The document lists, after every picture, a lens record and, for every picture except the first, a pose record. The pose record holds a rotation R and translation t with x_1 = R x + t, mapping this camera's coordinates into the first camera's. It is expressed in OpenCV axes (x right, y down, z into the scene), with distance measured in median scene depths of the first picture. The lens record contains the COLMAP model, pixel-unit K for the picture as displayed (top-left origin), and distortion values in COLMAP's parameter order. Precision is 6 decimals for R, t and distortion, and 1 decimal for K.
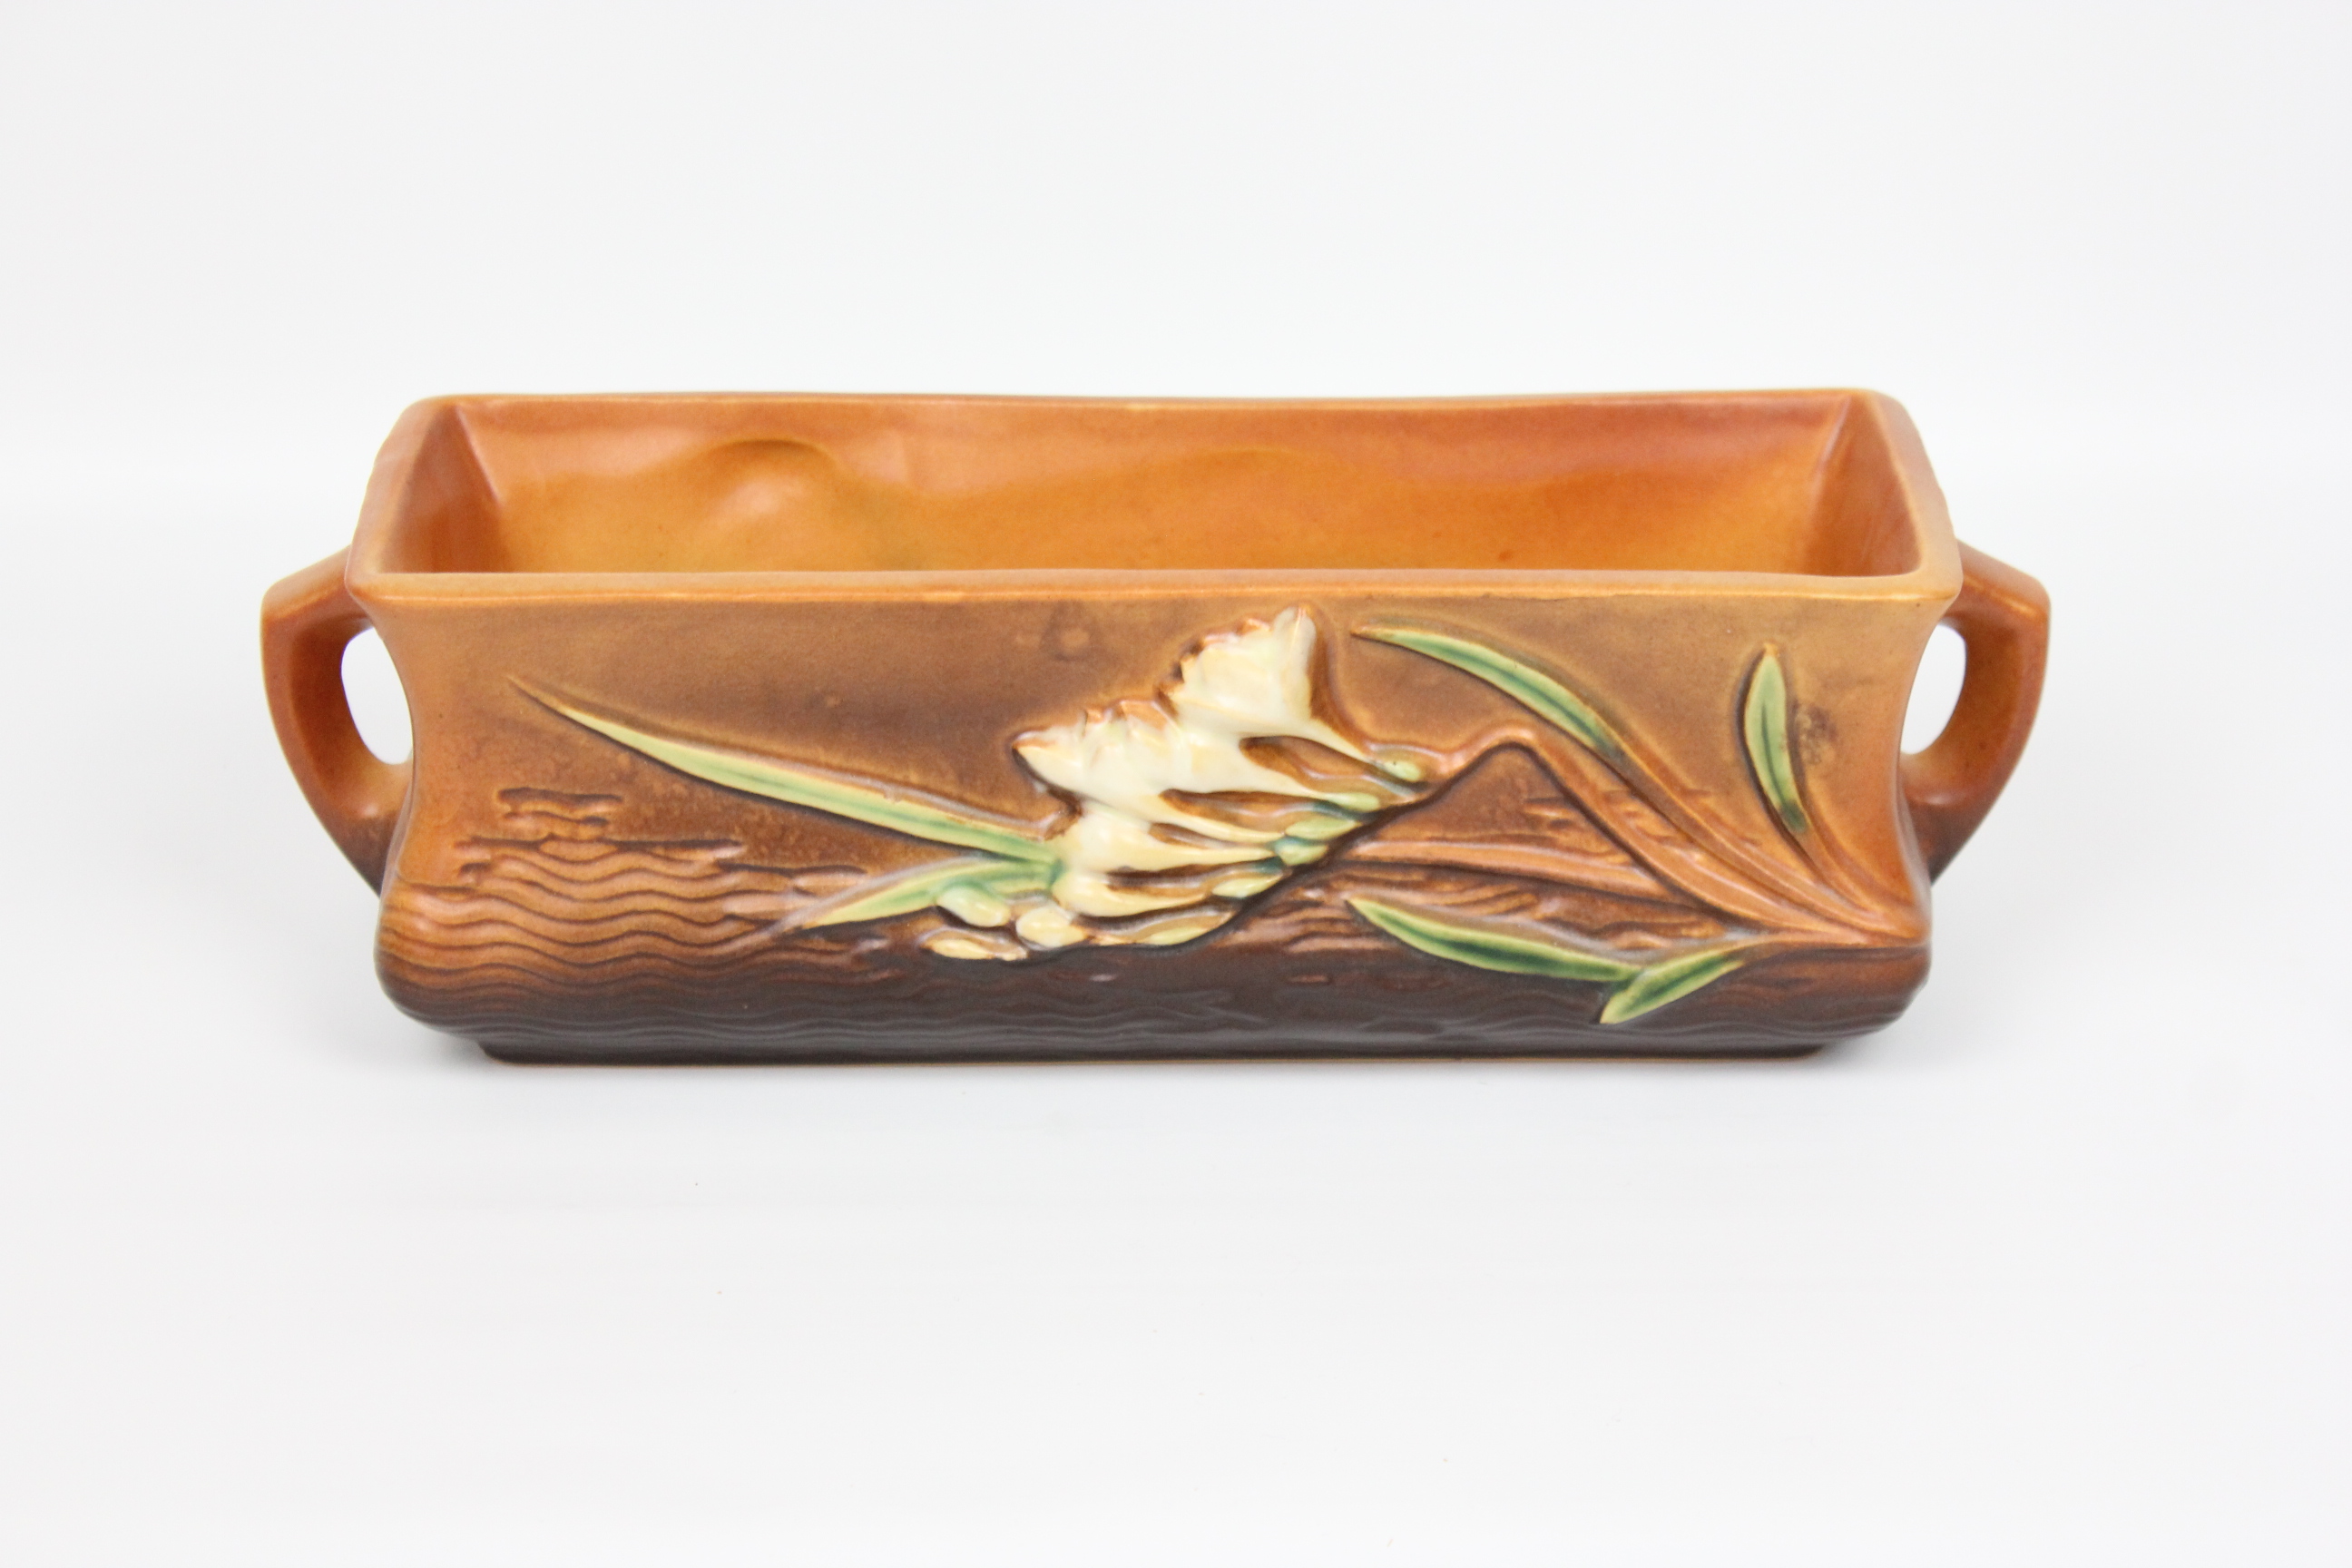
lens RADIAL K [[6003.1, 0, 1171.6], [0, 6003.1, 785.1], [0, 0, 1]] dist [0.200278, 0.000000]
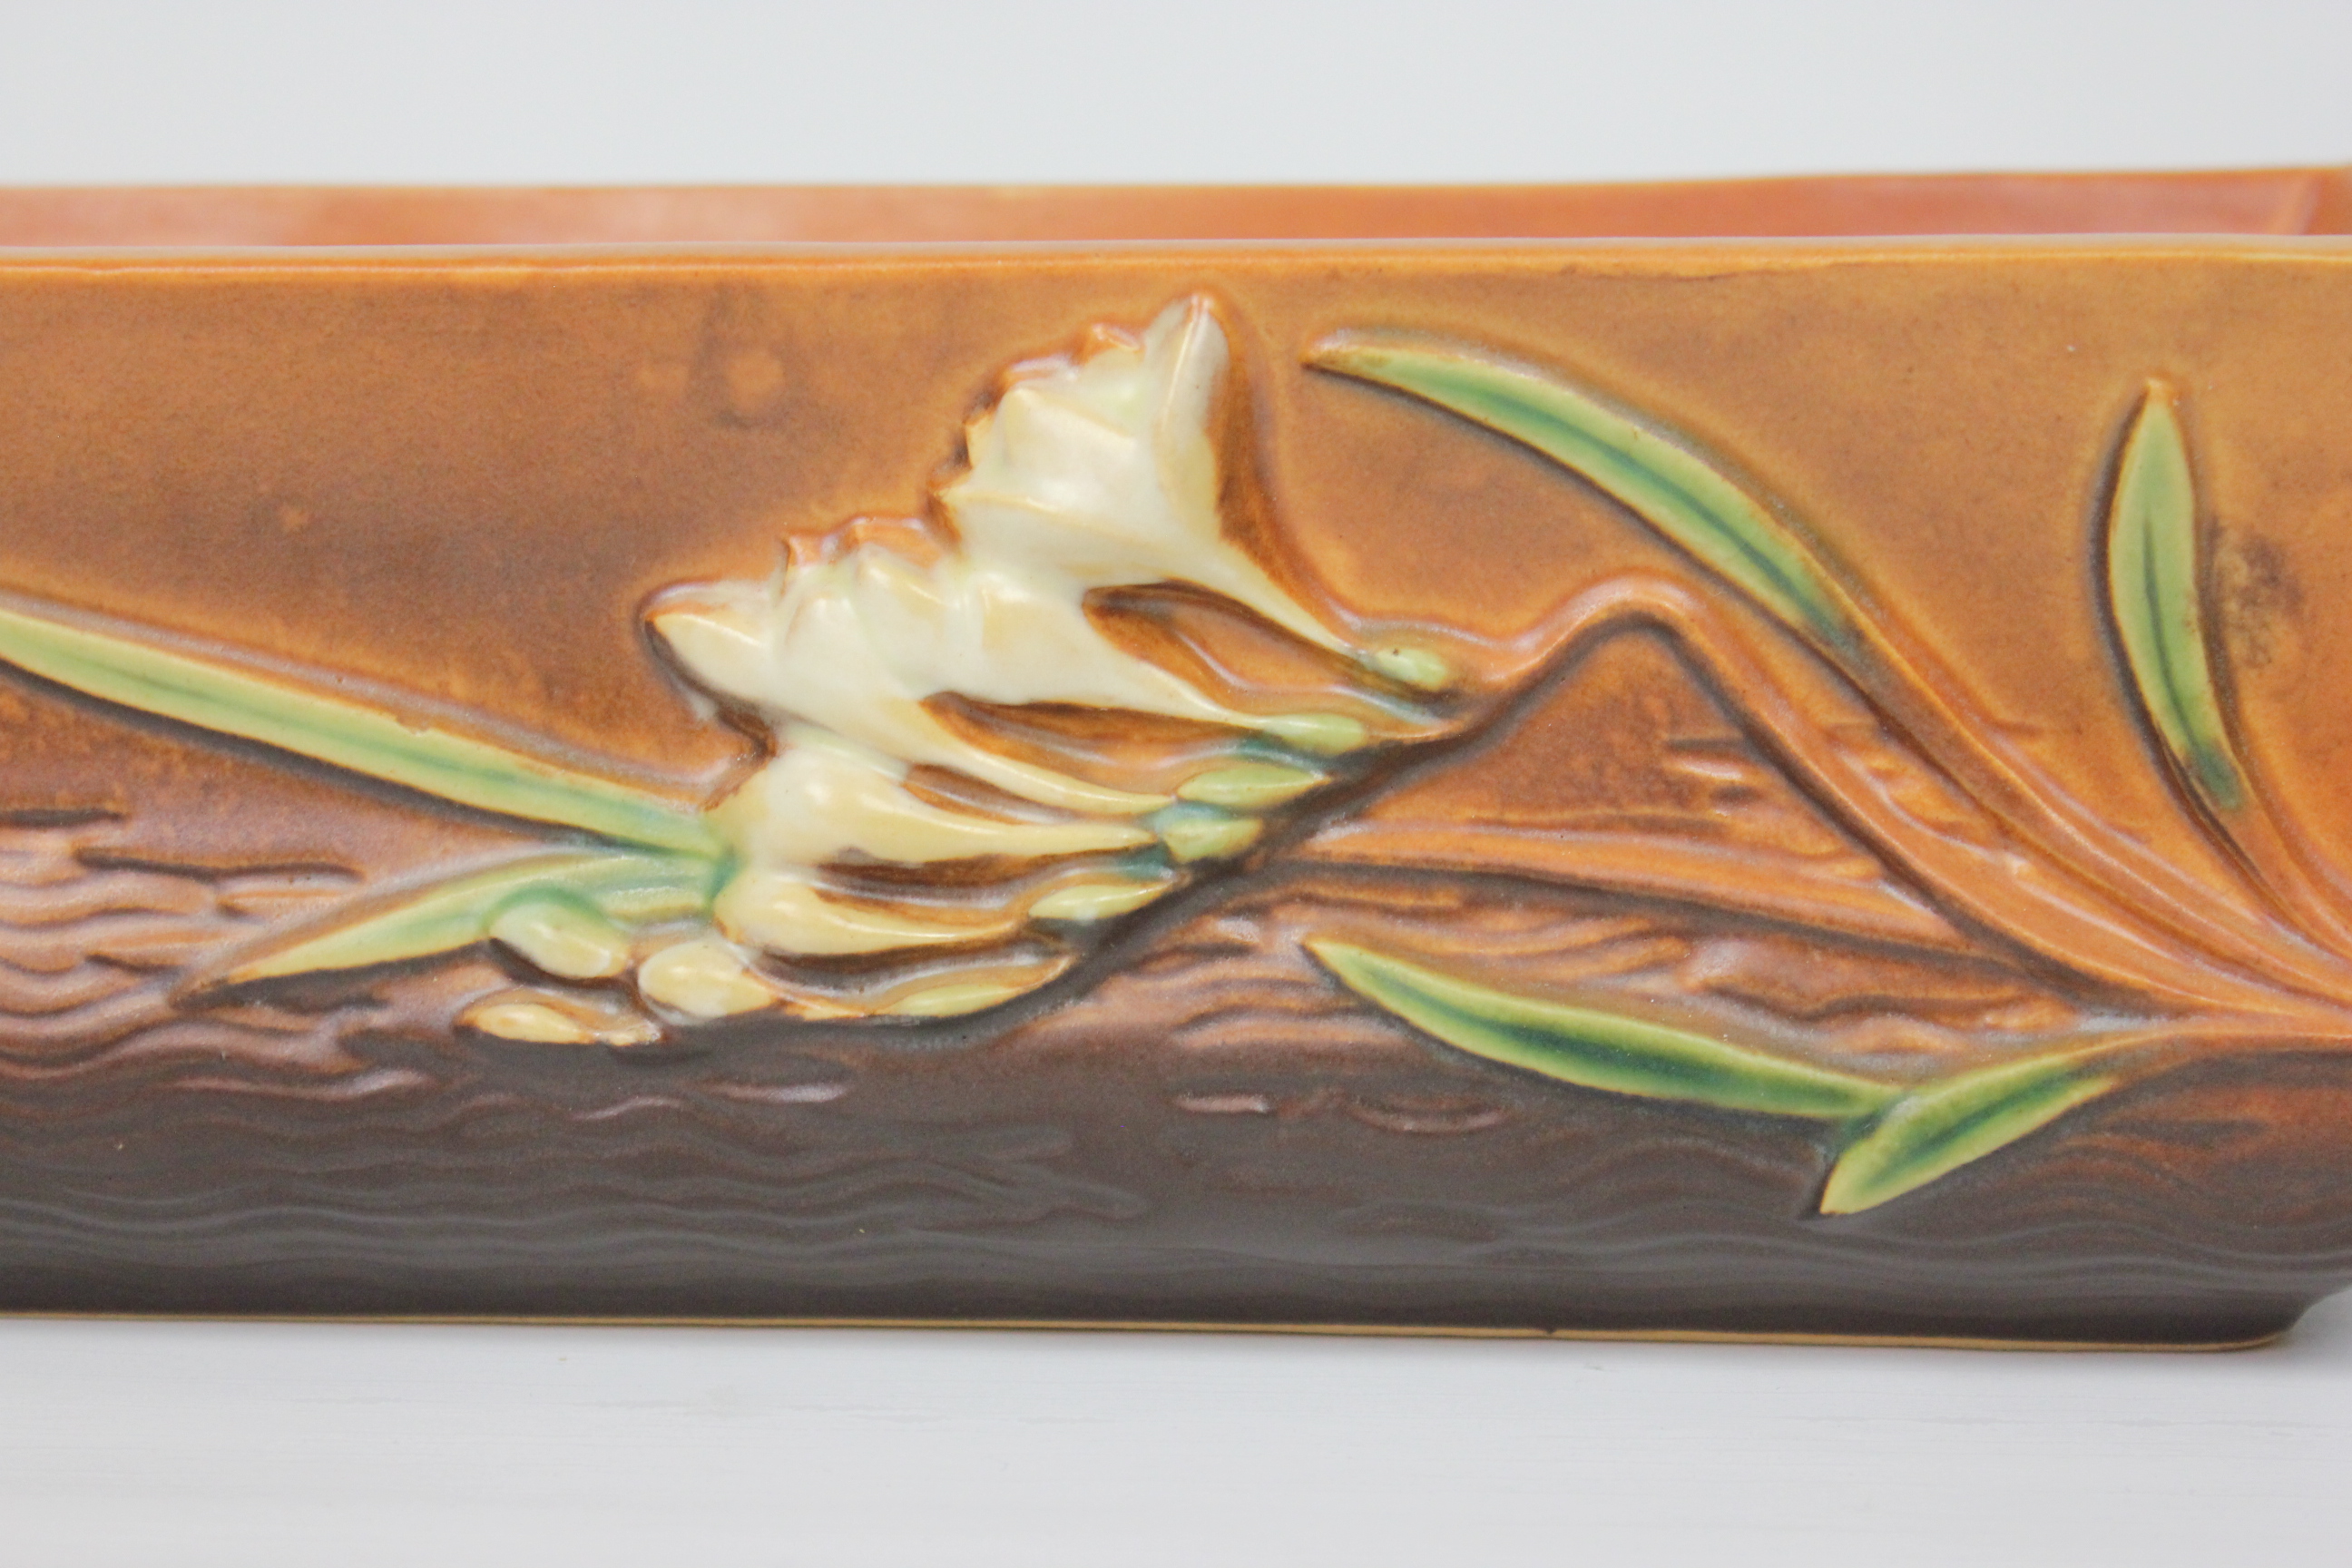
lens RADIAL K [[5104.6, 0, 1190.9], [0, 5104.6, 774.8], [0, 0, 1]] dist [0.043776, 0.000000]
pose [[0.993309, 0.008972, -0.115134, 0.068677], [-0.037873, 0.967148, -0.251379, 0.112487], [0.109096, 0.254057, 0.961017, 0.593201]]
